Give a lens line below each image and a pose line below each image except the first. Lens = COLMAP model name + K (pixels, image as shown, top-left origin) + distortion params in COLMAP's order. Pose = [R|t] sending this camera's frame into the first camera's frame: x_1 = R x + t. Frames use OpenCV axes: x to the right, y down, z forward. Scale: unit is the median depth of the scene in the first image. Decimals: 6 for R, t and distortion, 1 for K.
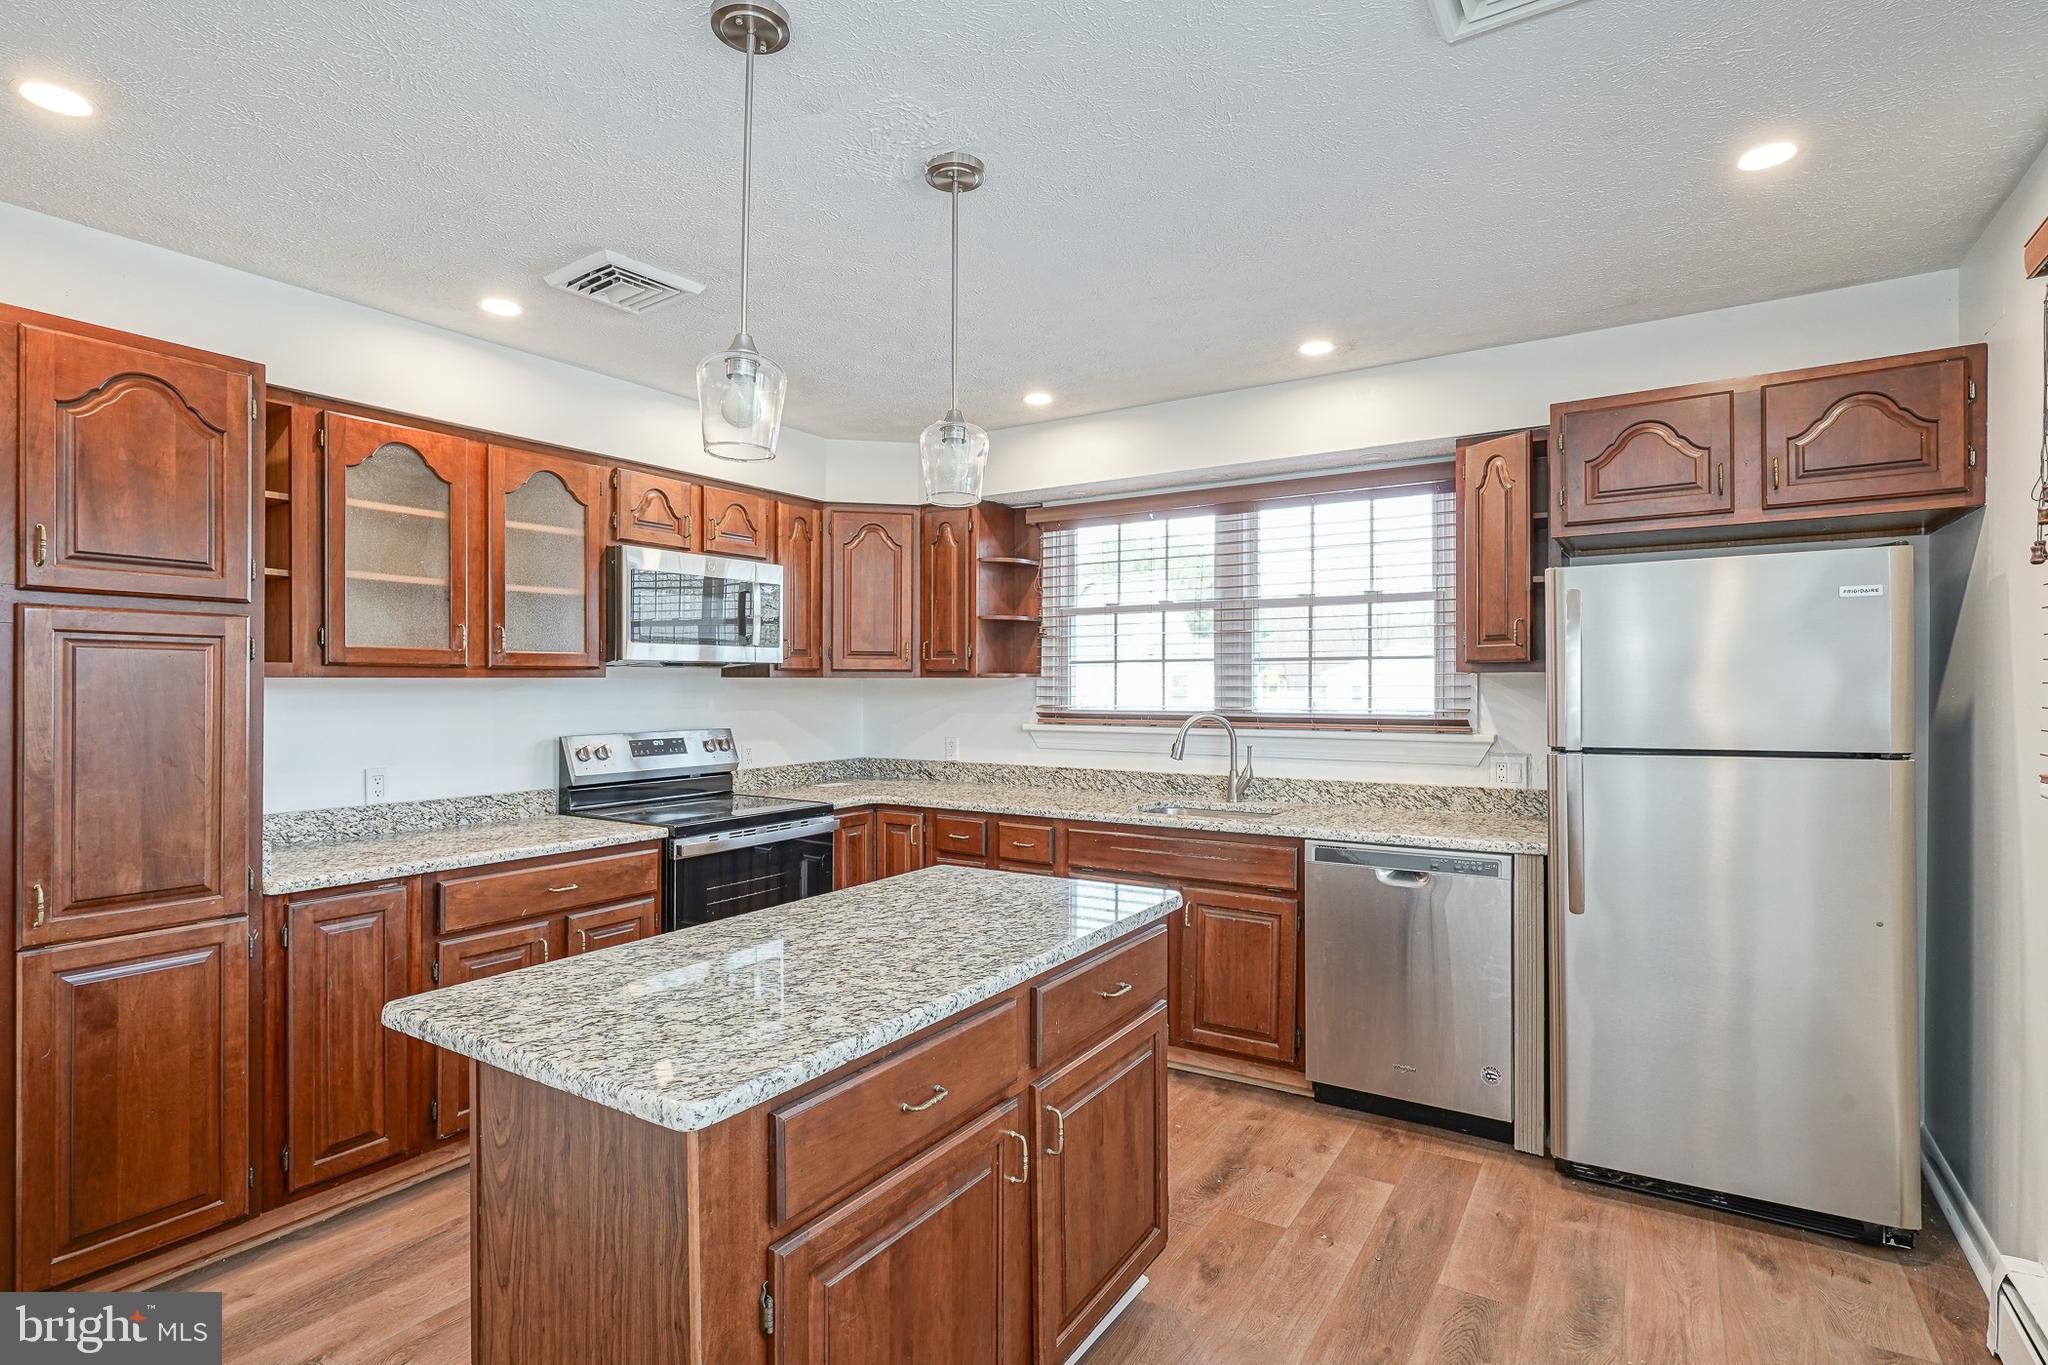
lens RADIAL K [[1005.8, 0, 1037.9], [0, 1005.8, 680.5], [0, 0, 1]] dist [-0.002323, 0.001191]
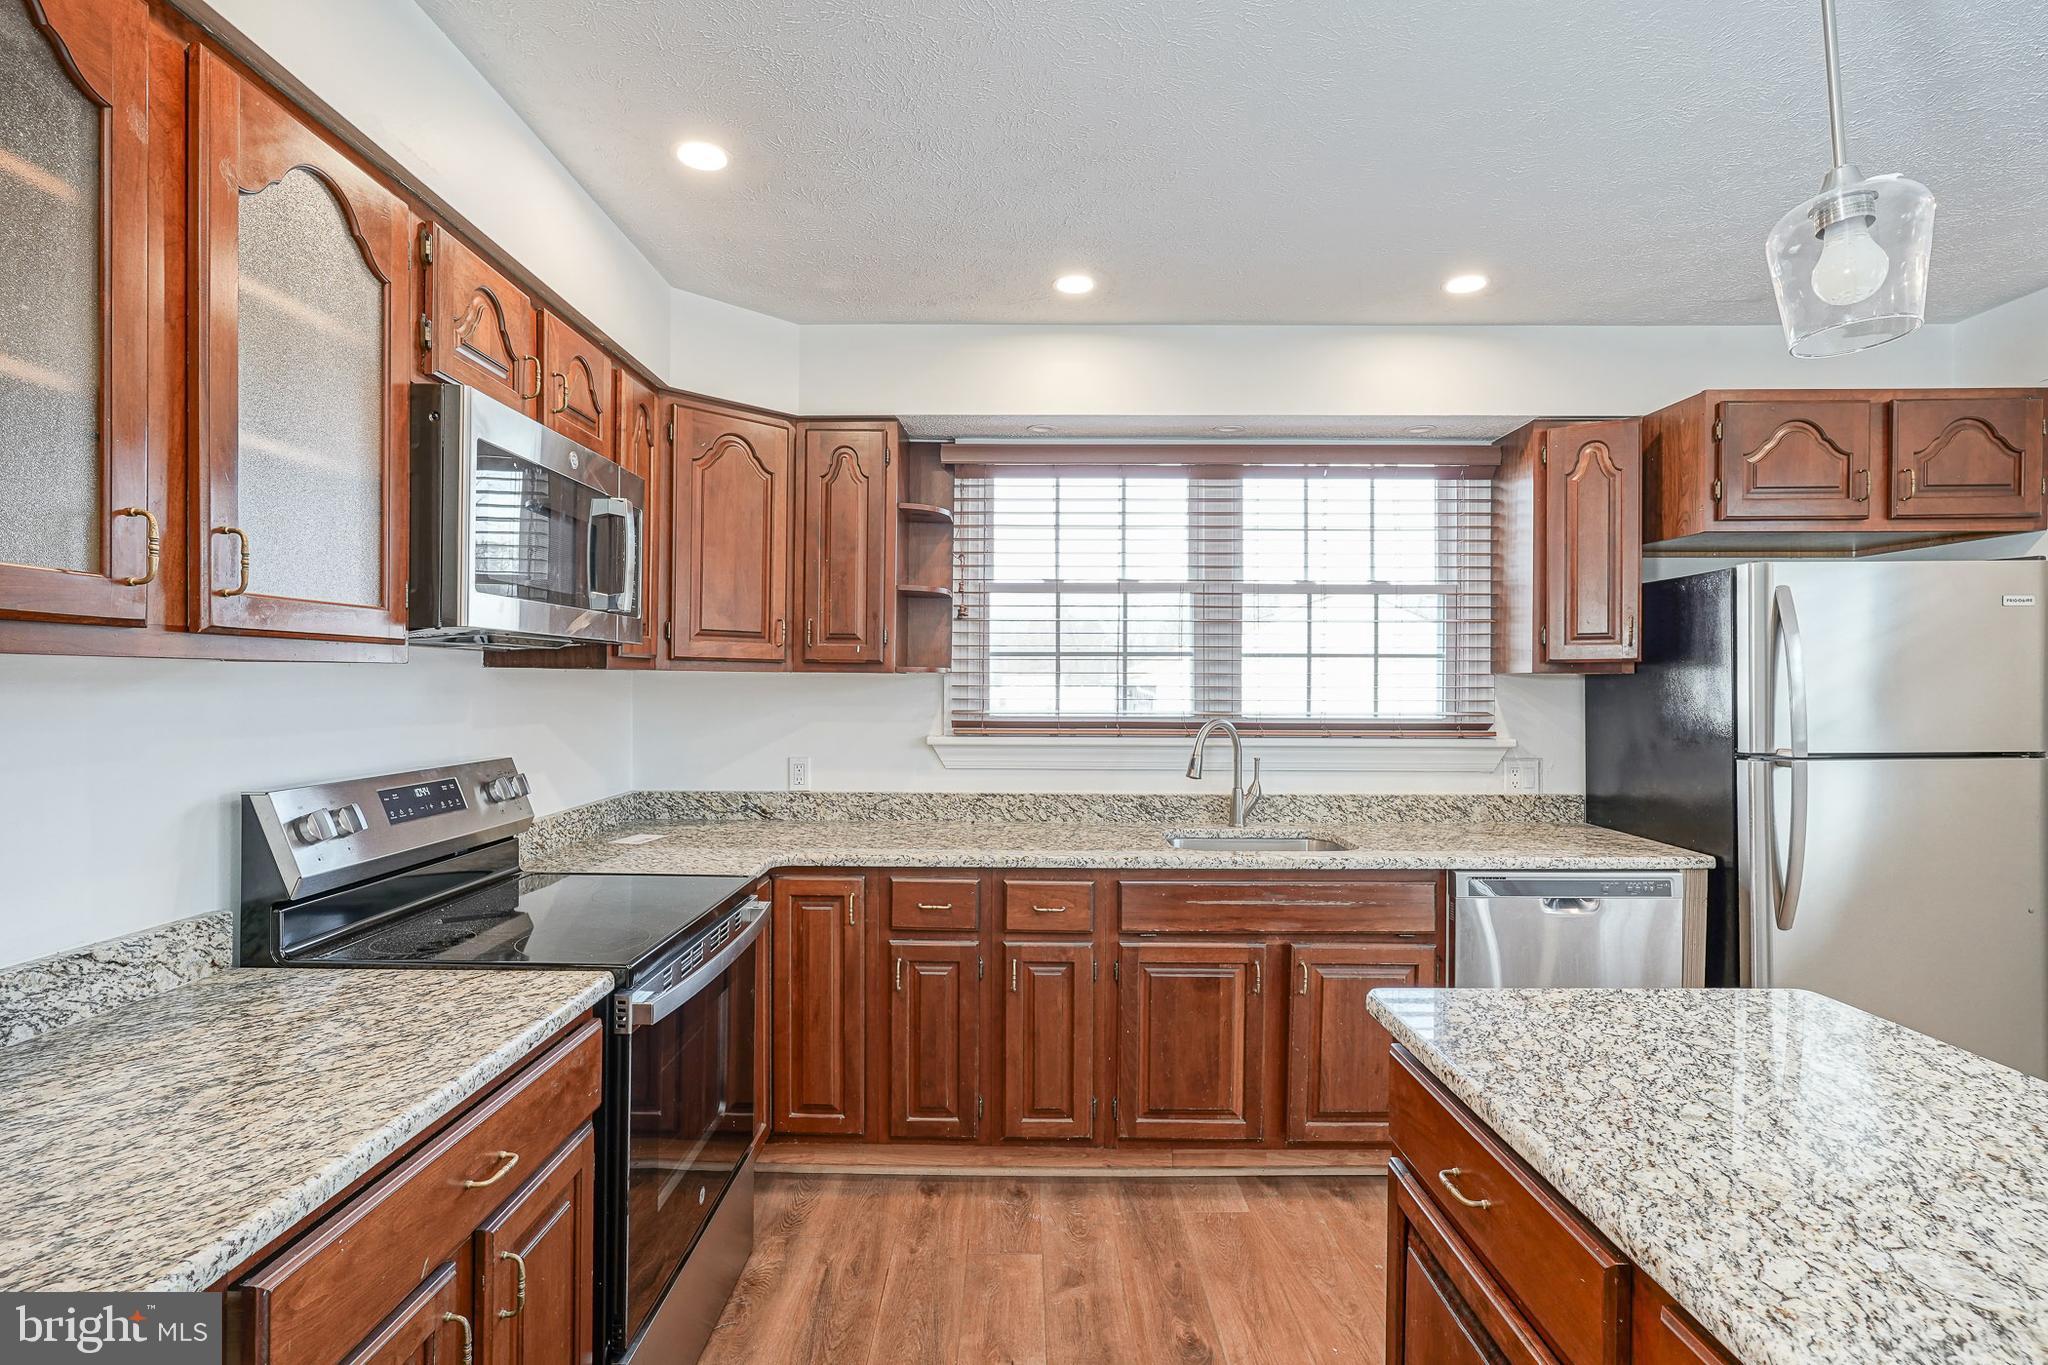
lens RADIAL K [[979.1, 0, 1024.0], [0, 979.1, 682.5], [0, 0, 1]] dist [0.002651, 0.001216]
pose [[0.846484, 0.006162, 0.532378, -0.385129], [-0.007688, 0.999970, 0.000649, 0.003221], [-0.532358, -0.004643, 0.846507, 0.412644]]
